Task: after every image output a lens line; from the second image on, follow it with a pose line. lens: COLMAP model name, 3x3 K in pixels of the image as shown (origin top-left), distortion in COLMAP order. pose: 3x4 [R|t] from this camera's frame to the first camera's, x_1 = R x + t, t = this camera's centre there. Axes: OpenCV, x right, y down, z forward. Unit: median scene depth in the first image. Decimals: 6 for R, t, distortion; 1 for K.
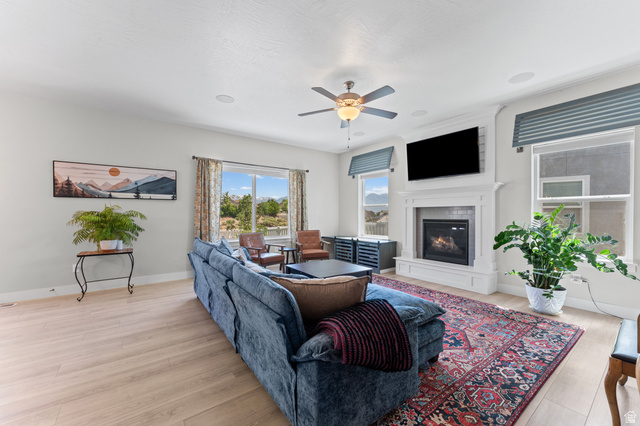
lens RADIAL K [[255.4, 0, 318.4], [0, 255.4, 214.6], [0, 0, 1]] dist [0.000252, 0.000019]
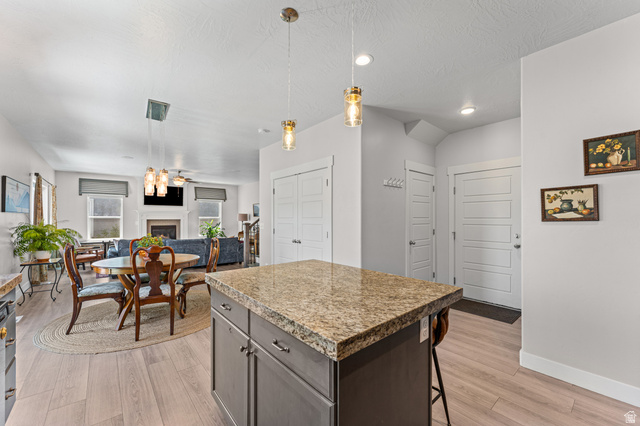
lens RADIAL K [[255.4, 0, 318.4], [0, 255.4, 214.6], [0, 0, 1]] dist [0.000252, 0.000019]
pose [[-0.066922, 0.018046, 0.997595, -1.771609], [0.002688, 0.999836, -0.017906, -0.030317], [-0.997755, 0.001483, -0.066959, -0.136880]]
